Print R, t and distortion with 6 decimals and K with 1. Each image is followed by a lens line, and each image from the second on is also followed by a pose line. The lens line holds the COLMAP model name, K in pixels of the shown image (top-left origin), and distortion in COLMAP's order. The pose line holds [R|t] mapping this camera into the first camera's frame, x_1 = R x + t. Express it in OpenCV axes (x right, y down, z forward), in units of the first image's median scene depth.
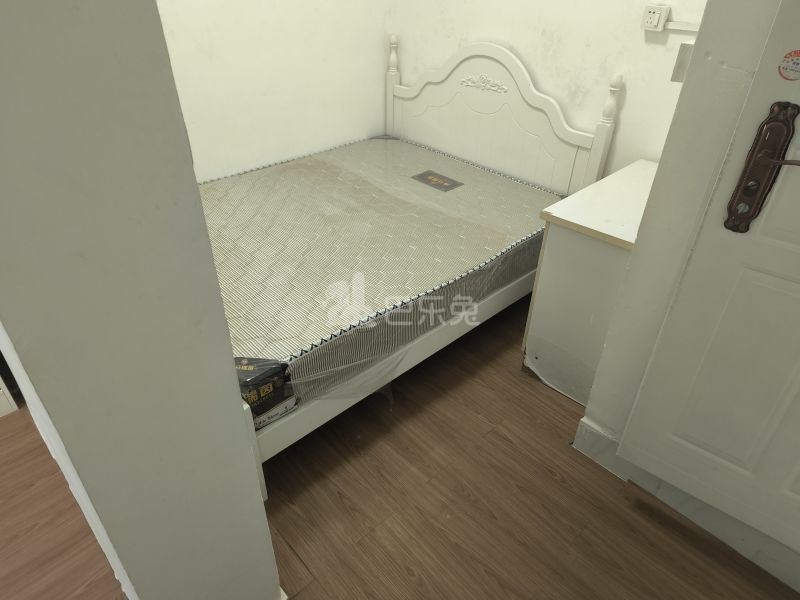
lens RADIAL K [[529.6, 0, 398.8], [0, 529.6, 295.7], [0, 0, 1]] dist [0.062157, -0.035641]
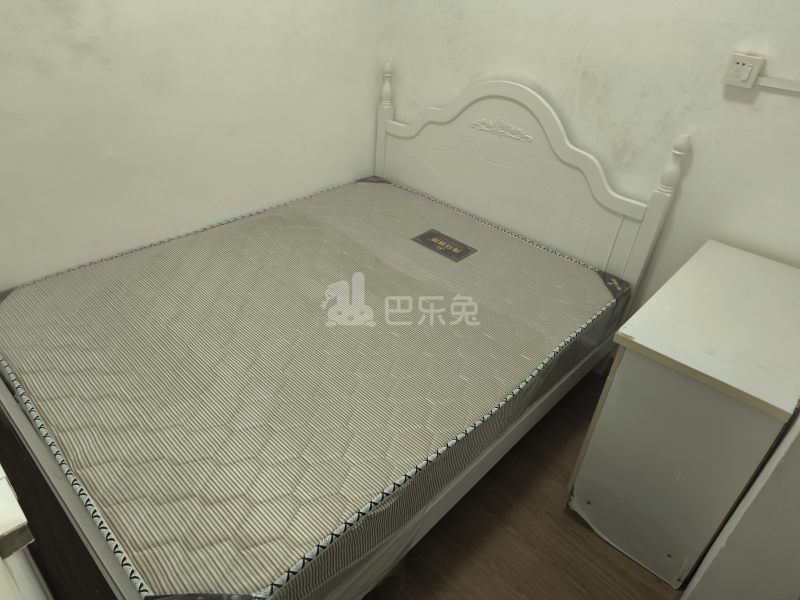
lens RADIAL K [[529.6, 0, 388.7], [0, 529.6, 288.3], [0, 0, 1]] dist [0.062157, -0.035641]
pose [[0.998150, 0.012118, 0.059585, -0.079495], [-0.011652, 0.999899, -0.008149, -0.186837], [-0.059678, 0.007440, 0.998190, 0.252018]]
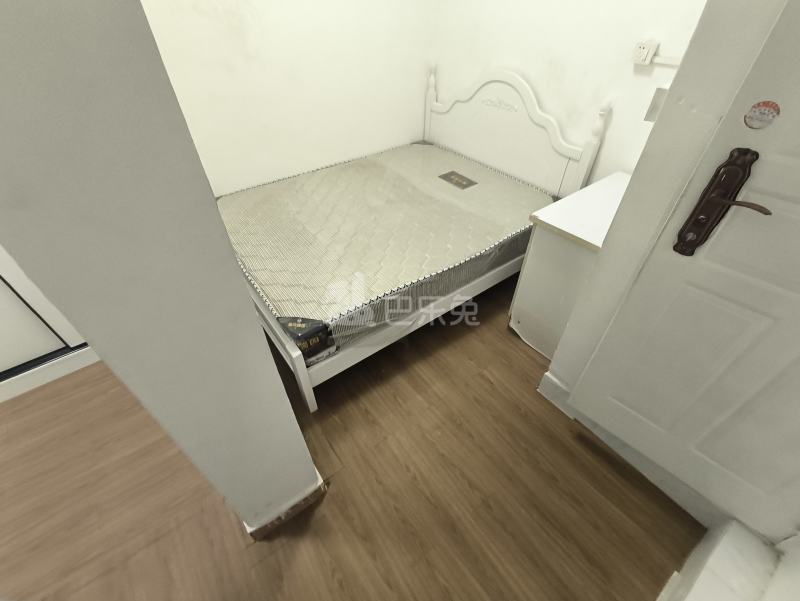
lens RADIAL K [[363.3, 0, 398.7], [0, 363.3, 302.2], [0, 0, 1]] dist [-0.009950, 0.004228]
pose [[0.992831, 0.063406, -0.101319, 0.048051], [-0.047519, 0.987212, 0.152163, -0.061152], [0.109671, -0.146257, 0.983149, 0.069571]]
